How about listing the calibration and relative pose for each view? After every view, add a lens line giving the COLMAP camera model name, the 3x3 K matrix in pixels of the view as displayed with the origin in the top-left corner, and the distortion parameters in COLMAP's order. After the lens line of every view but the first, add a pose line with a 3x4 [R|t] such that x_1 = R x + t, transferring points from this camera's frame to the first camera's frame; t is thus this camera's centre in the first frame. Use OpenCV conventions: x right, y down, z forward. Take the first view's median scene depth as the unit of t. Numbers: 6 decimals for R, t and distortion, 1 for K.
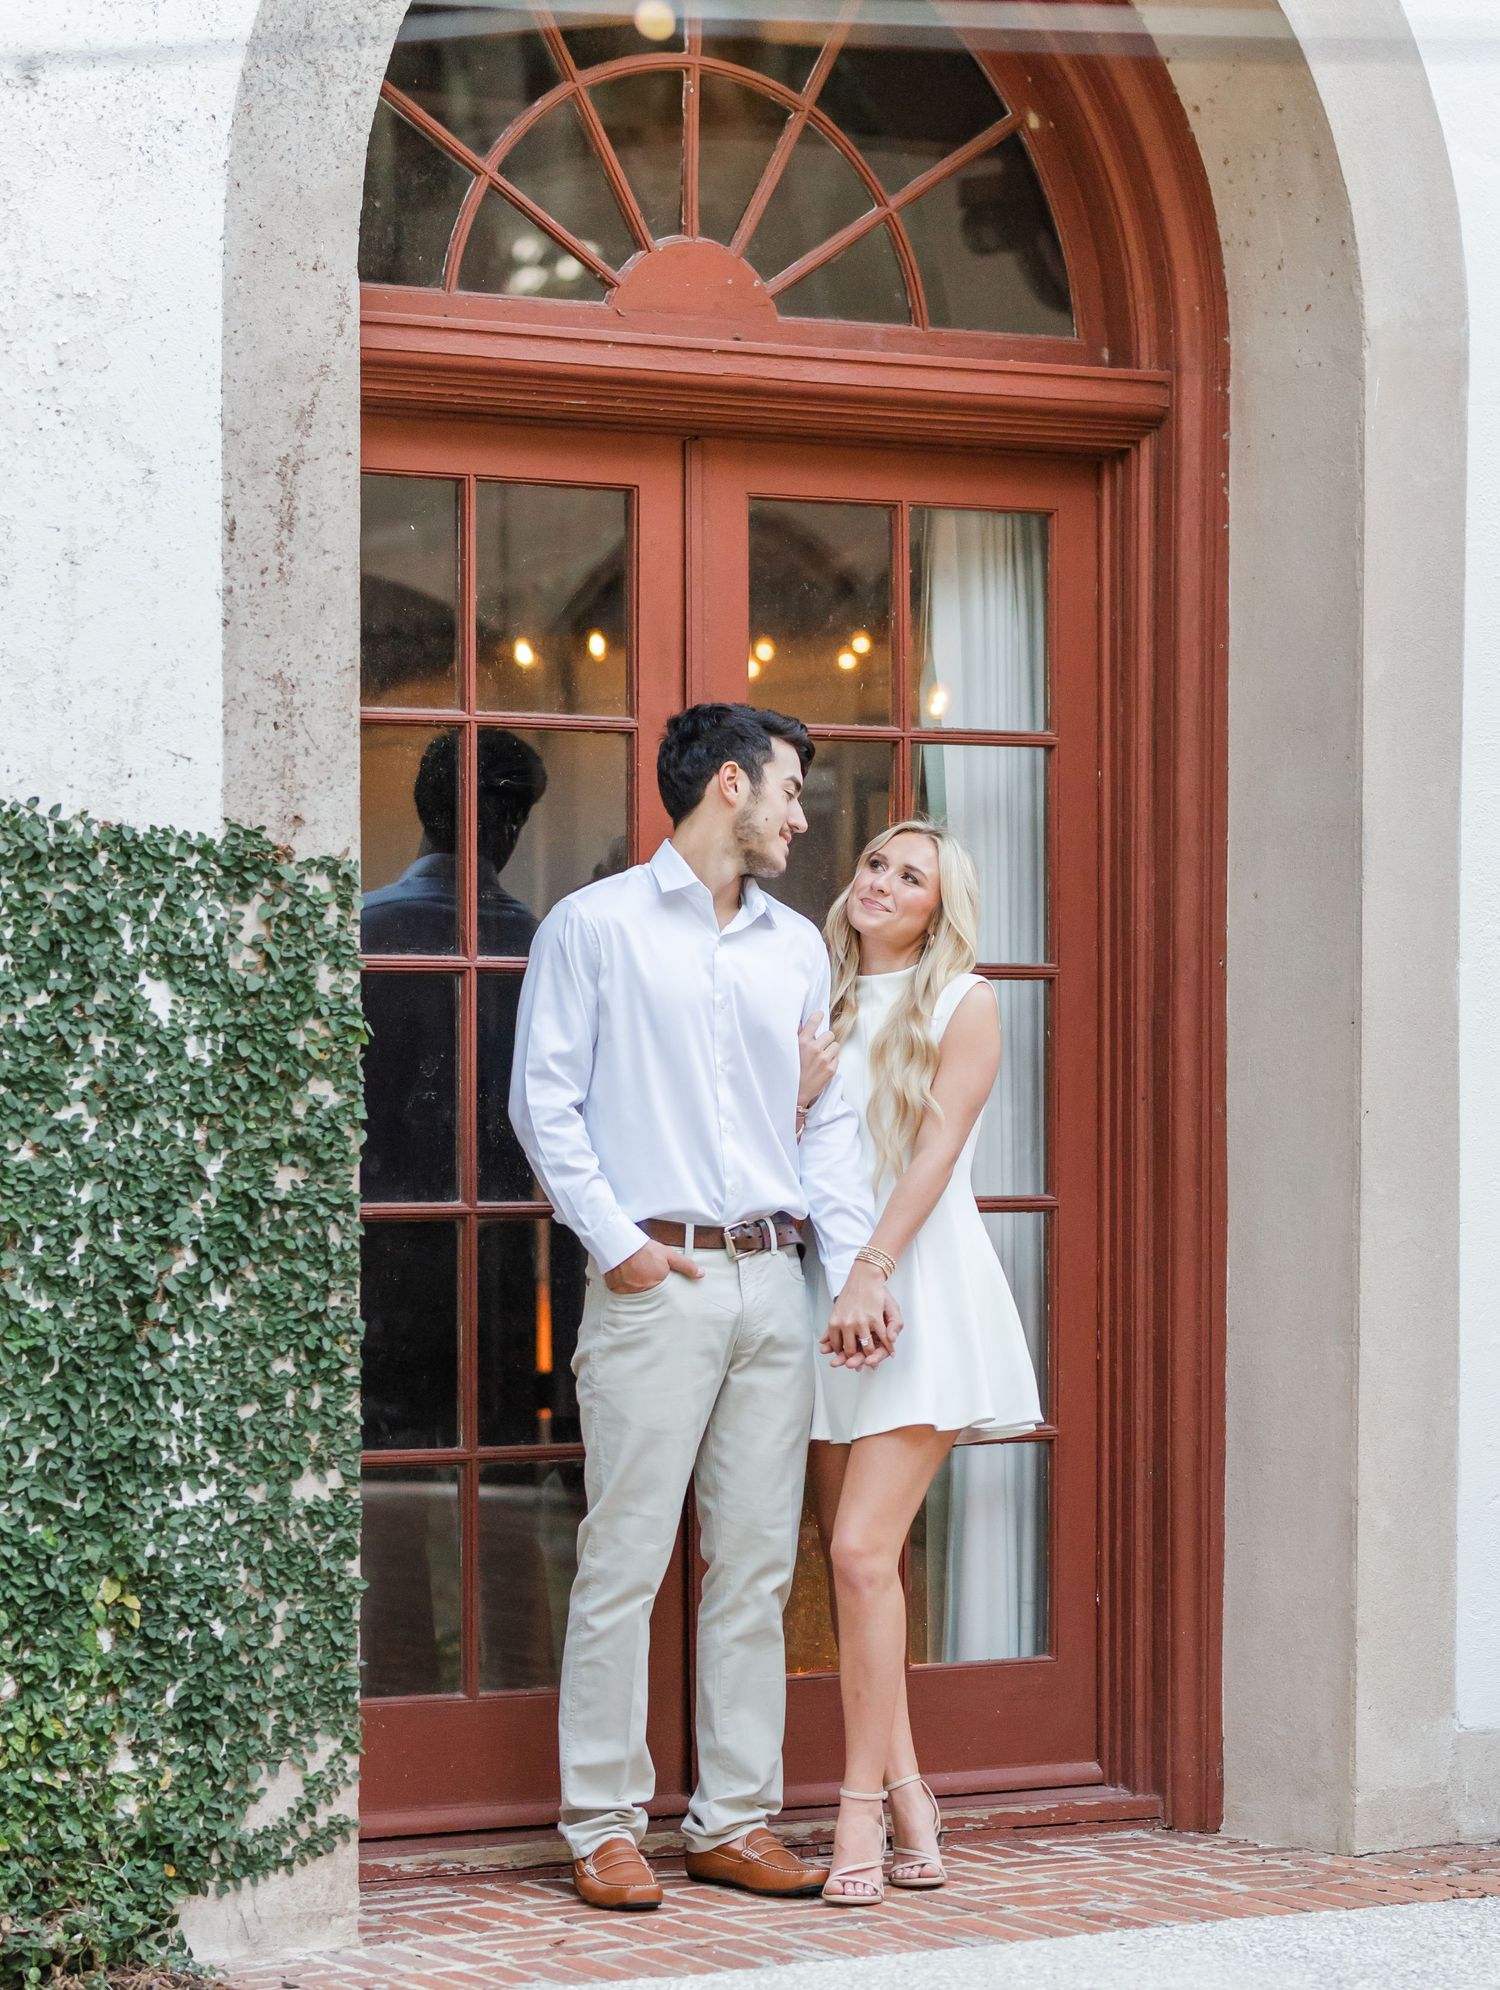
lens RADIAL K [[4764.8, 0, 750.0], [0, 4764.8, 995.0], [0, 0, 1]] dist [-0.007103, -0.146184]
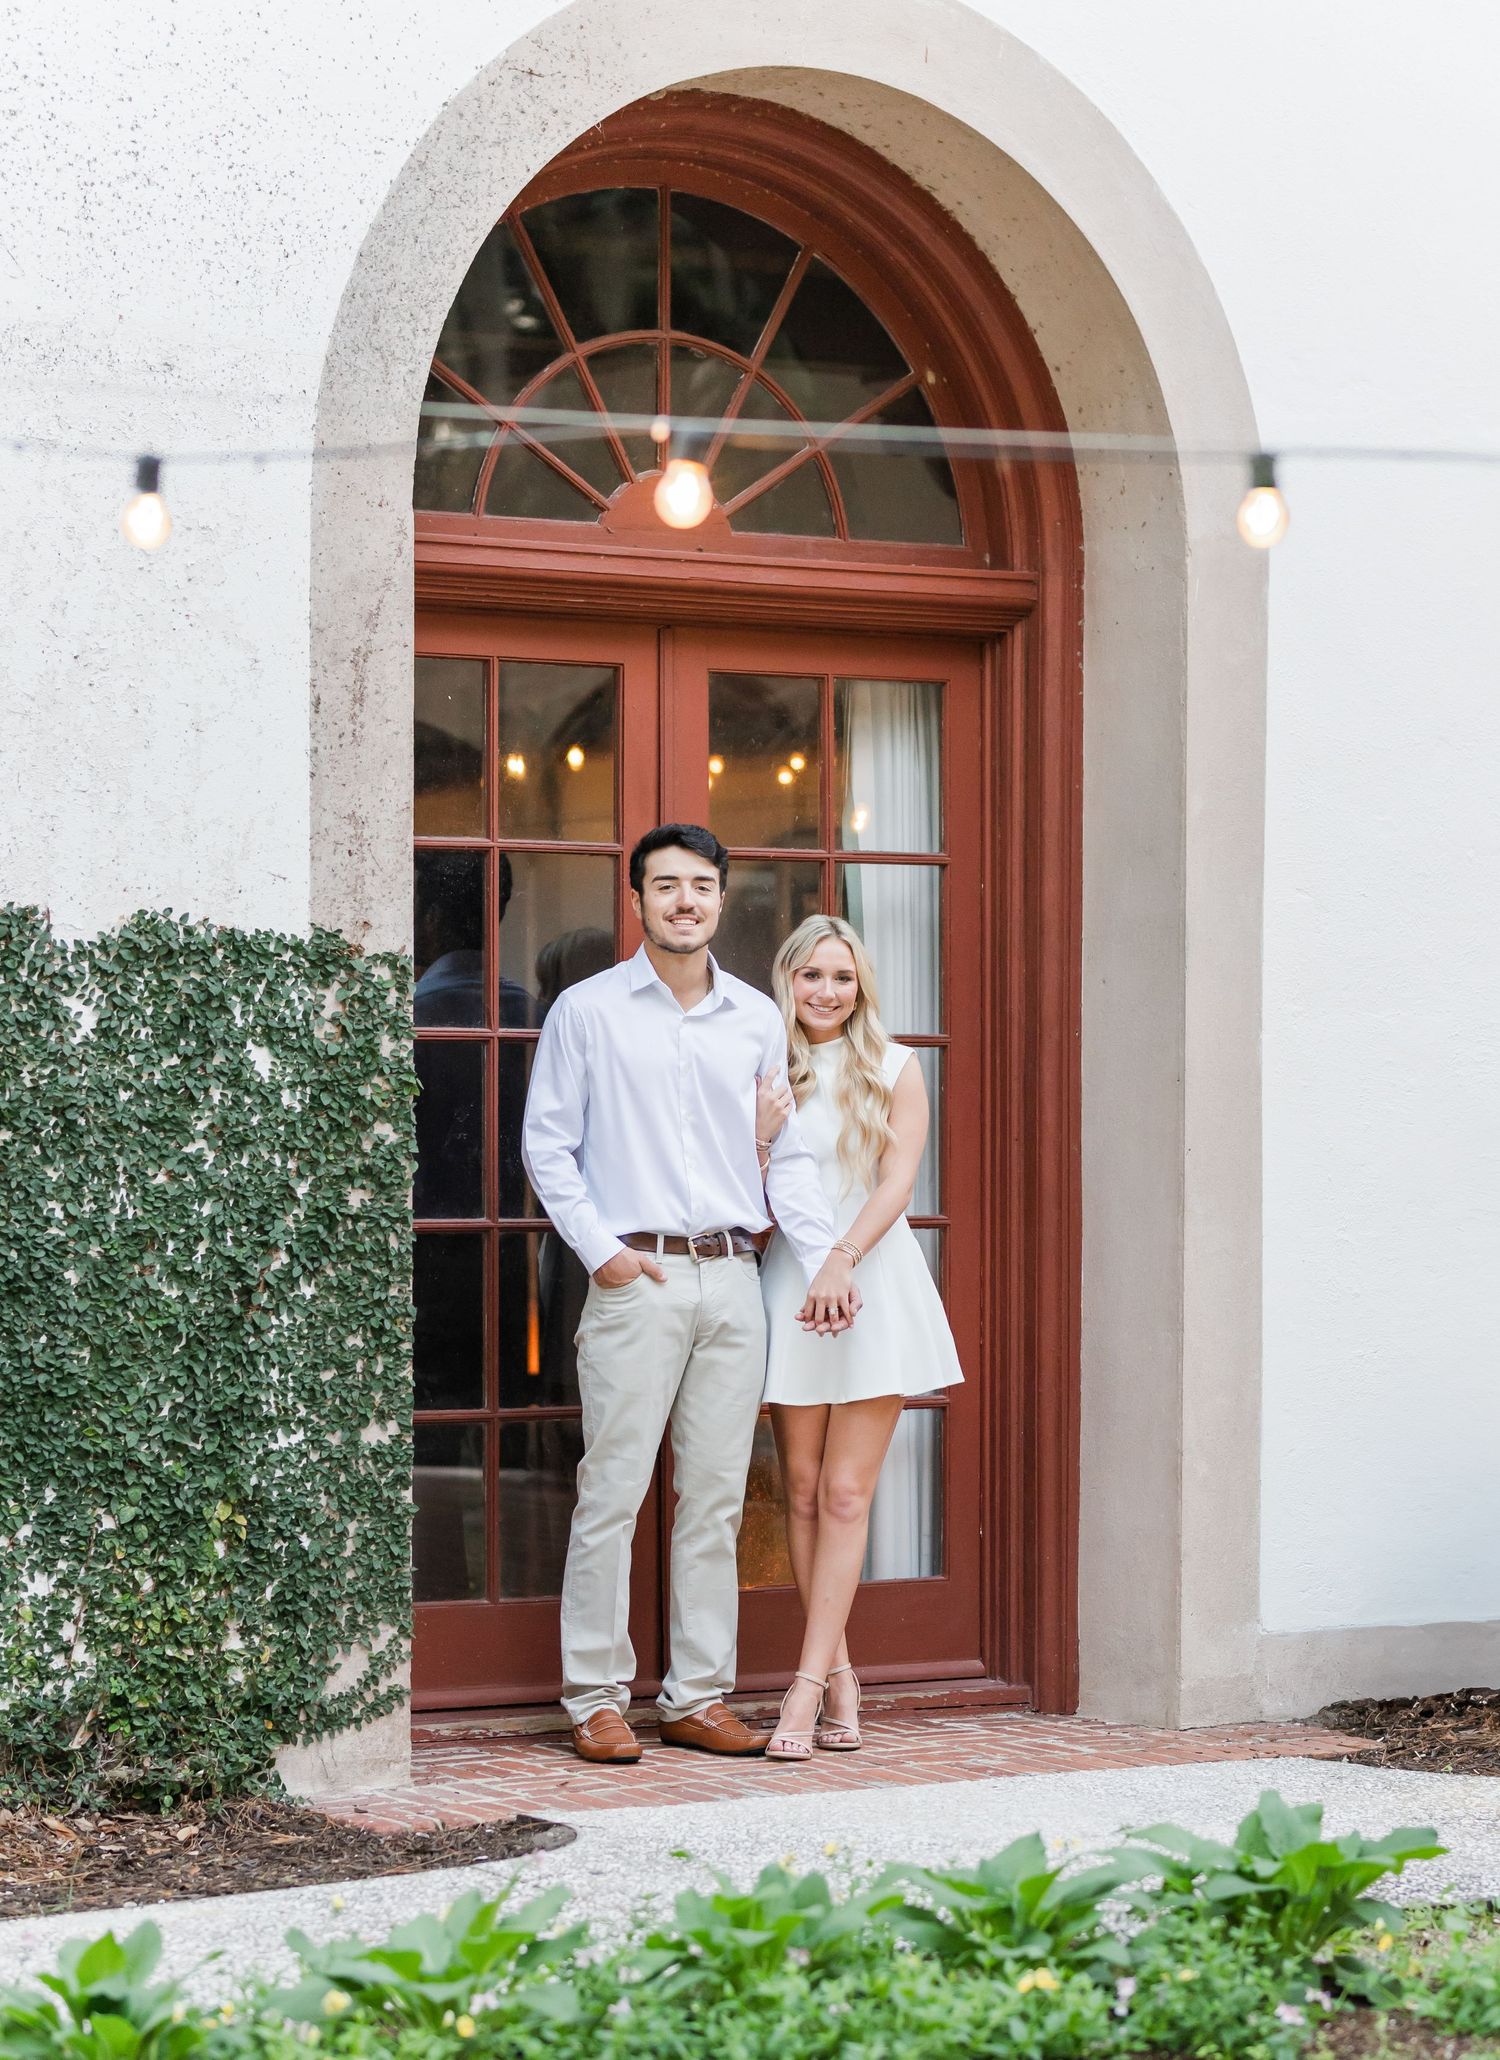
lens RADIAL K [[4907.2, 0, 750.0], [0, 4907.2, 1030.0], [0, 0, 1]] dist [0.000629, 0.033909]
pose [[0.999918, 0.000889, 0.012738, -0.006432], [-0.000806, 0.999978, -0.006569, 0.001066], [-0.012743, 0.006559, 0.999897, -0.352206]]
